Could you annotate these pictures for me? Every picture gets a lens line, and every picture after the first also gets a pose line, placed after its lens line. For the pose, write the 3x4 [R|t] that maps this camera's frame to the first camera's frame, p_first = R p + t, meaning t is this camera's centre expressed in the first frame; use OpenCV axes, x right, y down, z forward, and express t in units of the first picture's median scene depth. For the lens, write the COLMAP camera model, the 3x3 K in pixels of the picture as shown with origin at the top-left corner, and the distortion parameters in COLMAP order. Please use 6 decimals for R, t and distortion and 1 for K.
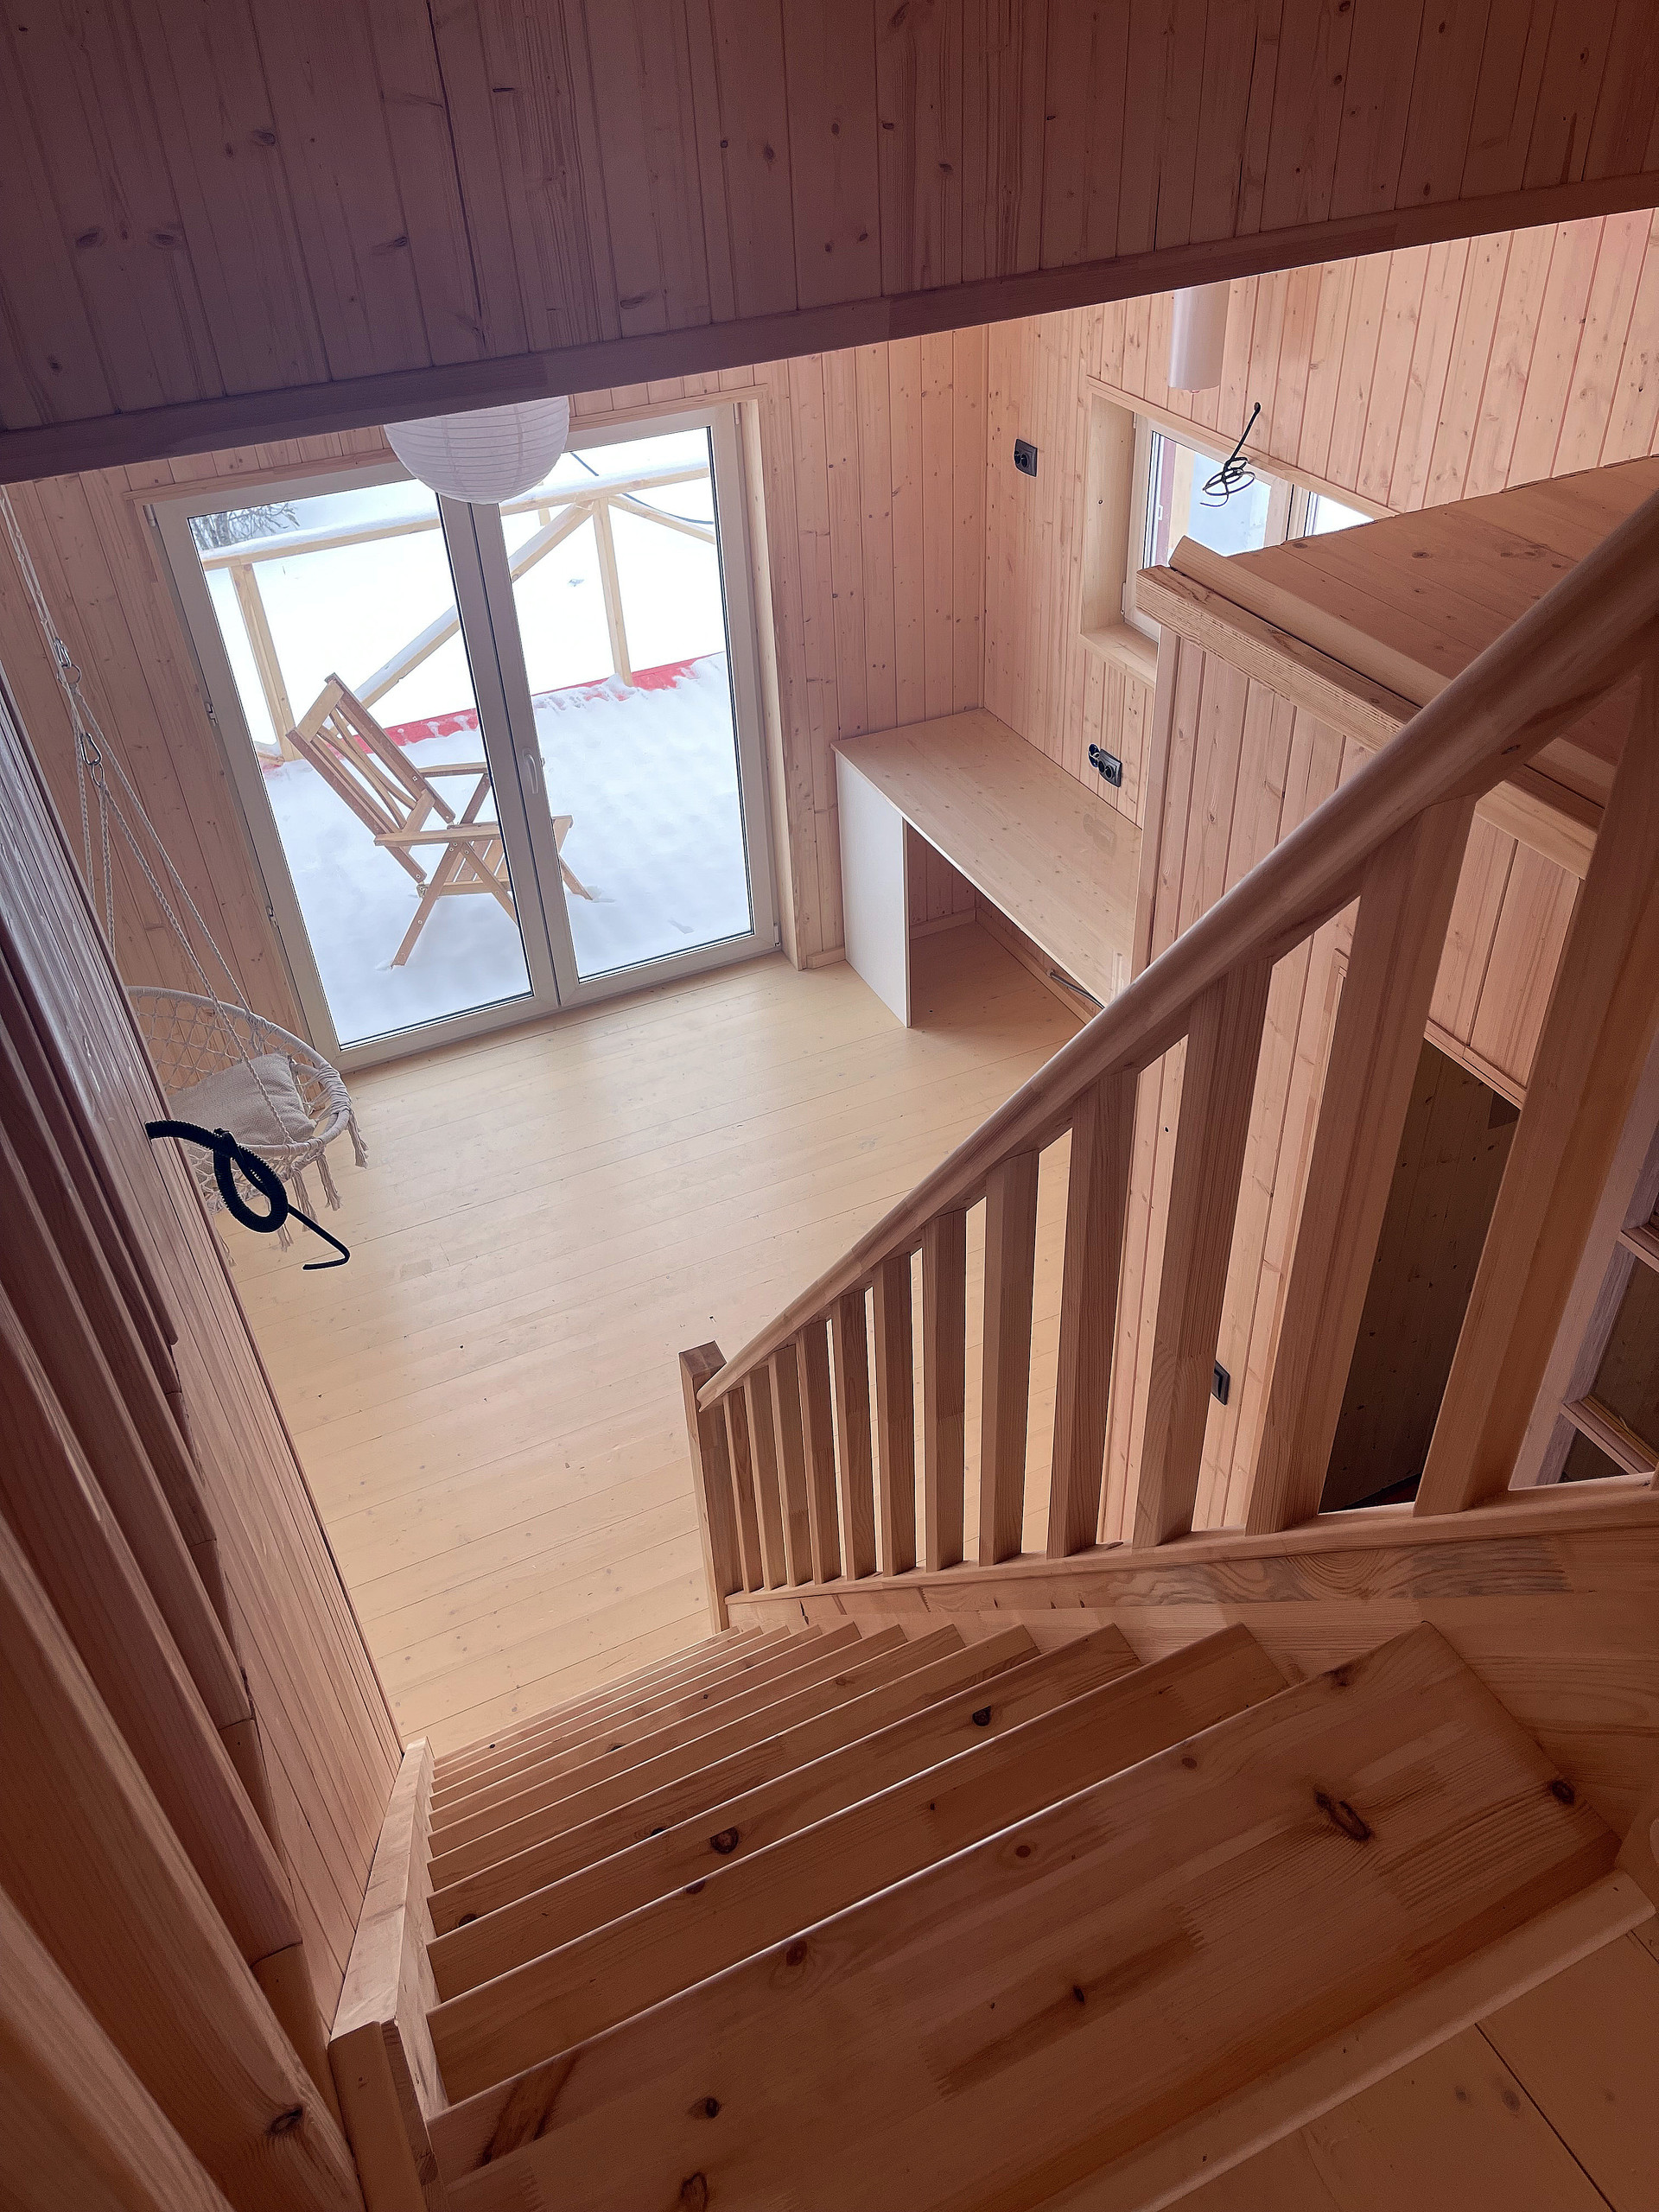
lens RADIAL K [[1661.5, 0, 829.5], [0, 1661.5, 1106.0], [0, 0, 1]] dist [-0.005497, 0.000970]
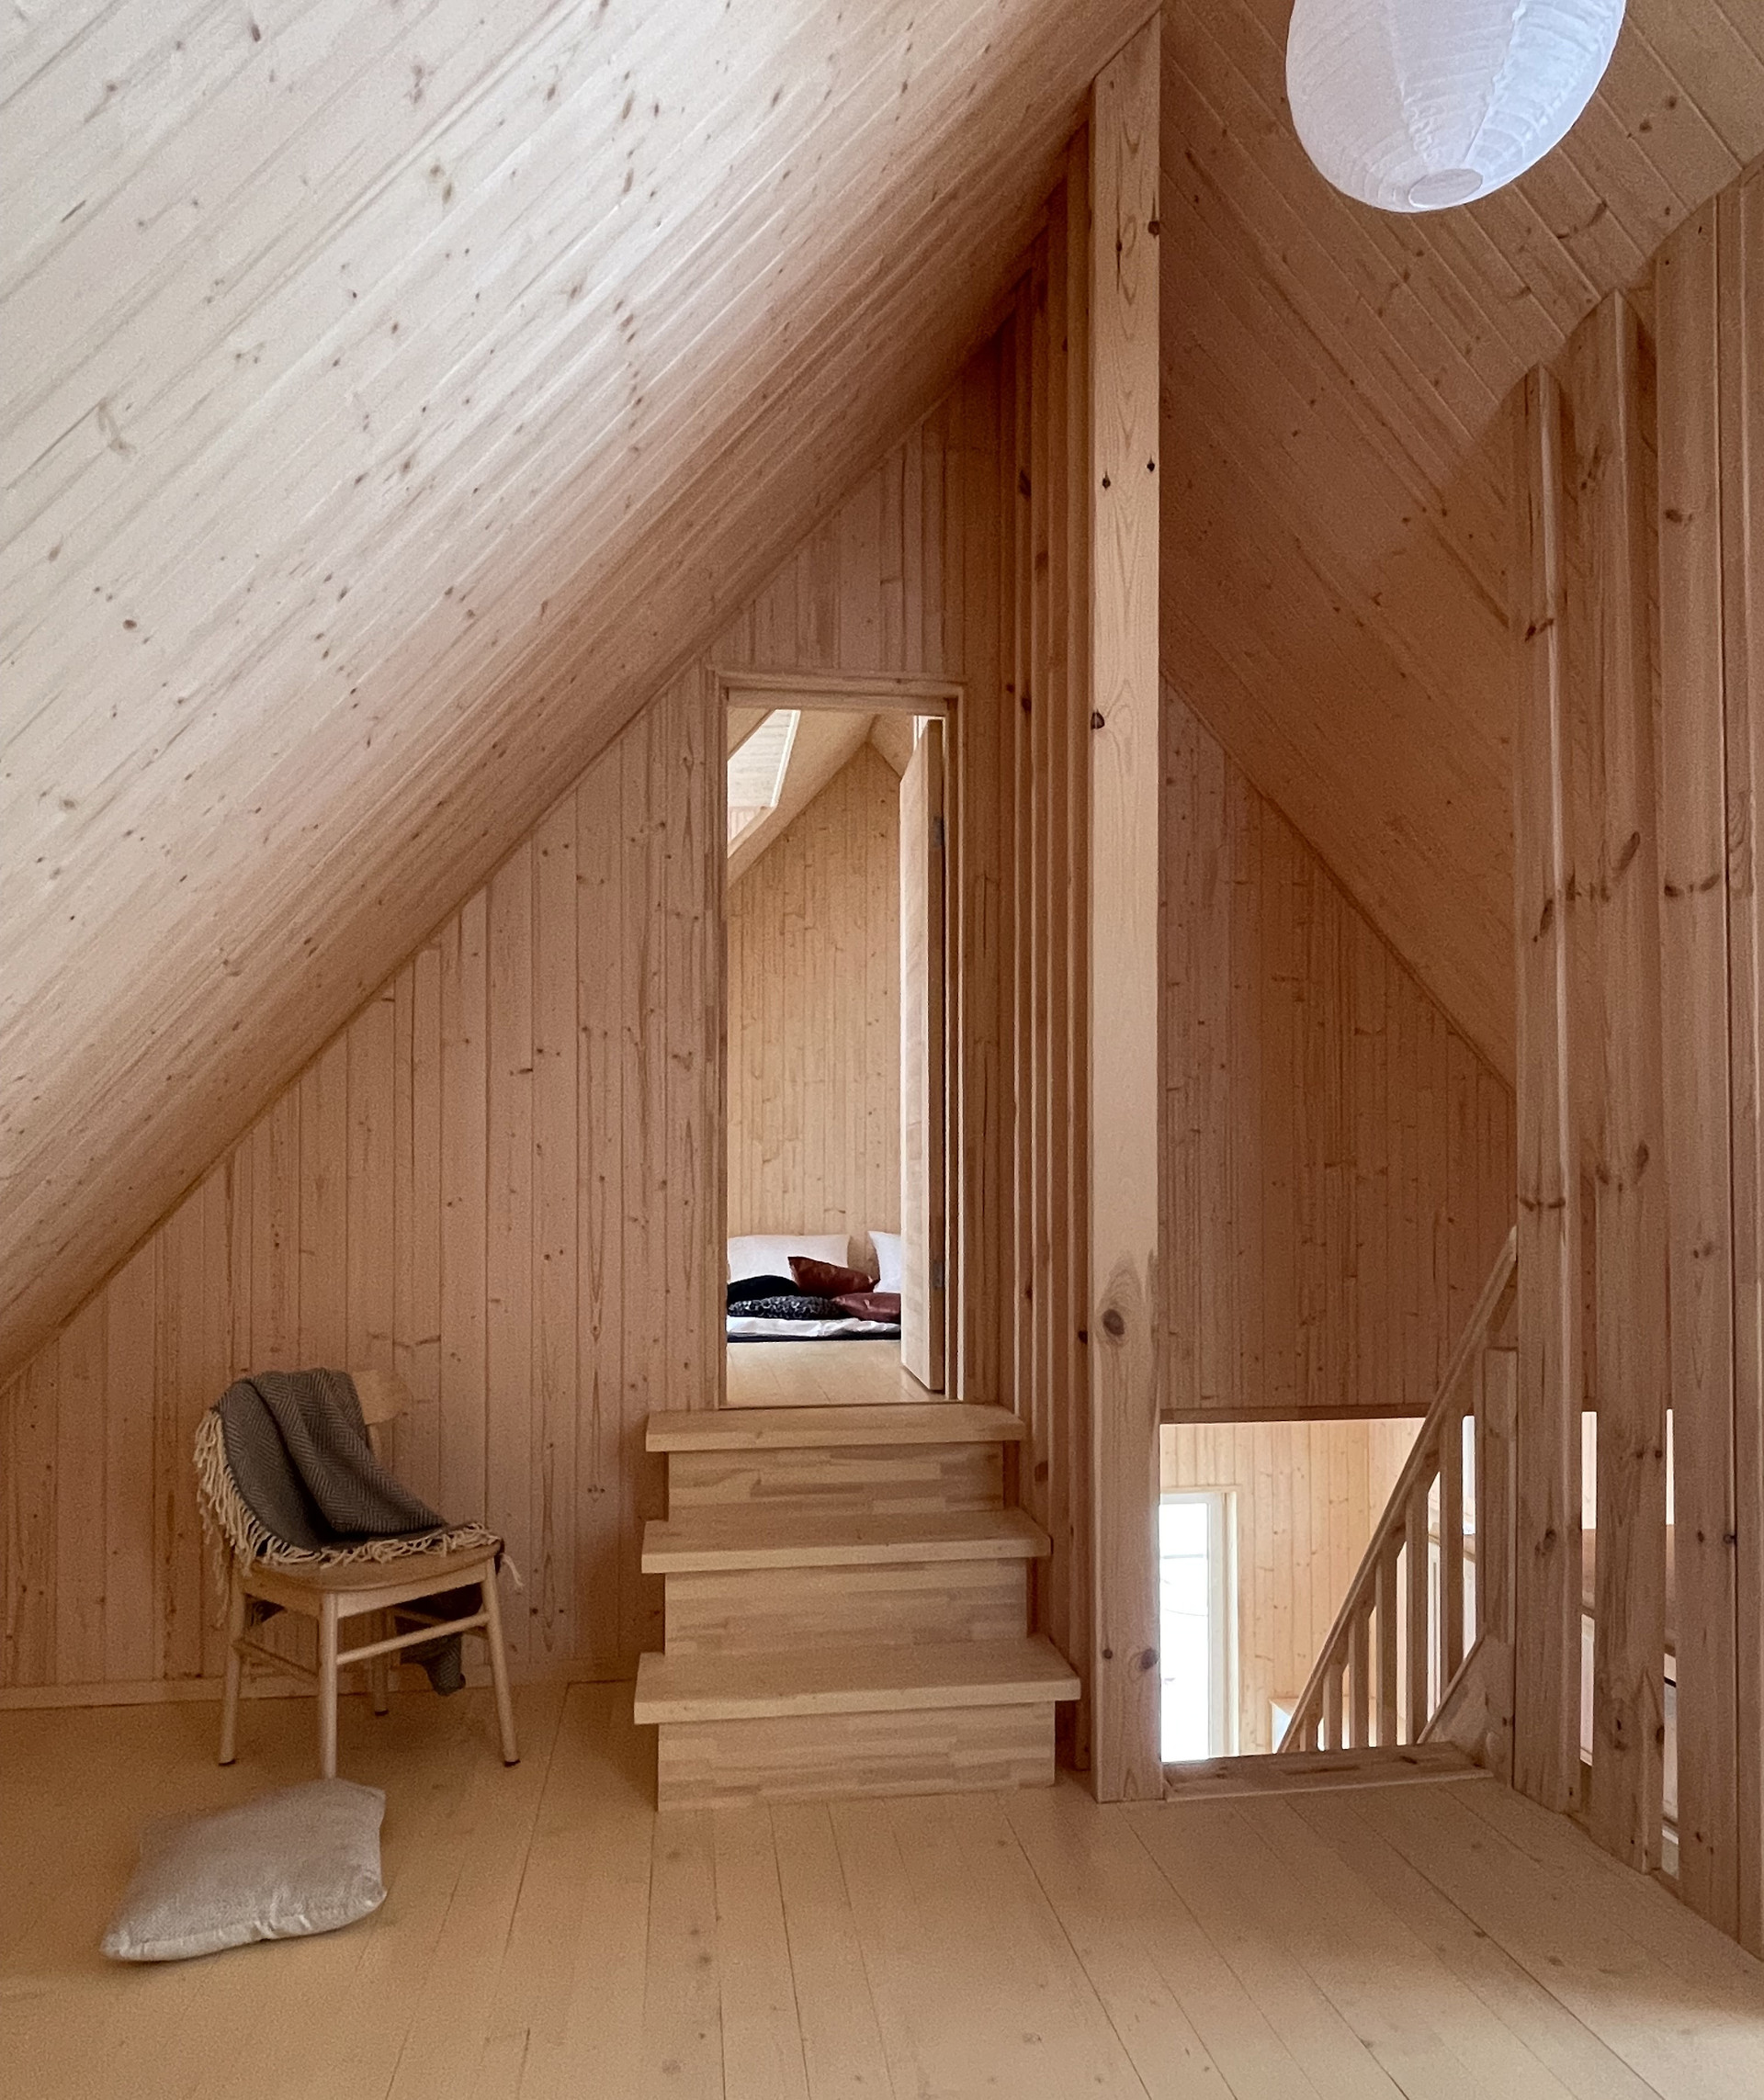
lens RADIAL K [[1373.3, 0, 859.0], [0, 1373.3, 1173.6], [0, 0, 1]] dist [-0.002103, -0.006873]
pose [[0.952717, 0.036027, -0.301714, 0.005502], [-0.217642, 0.773816, -0.594846, 0.295119], [0.212041, 0.632386, 0.745069, -0.446963]]
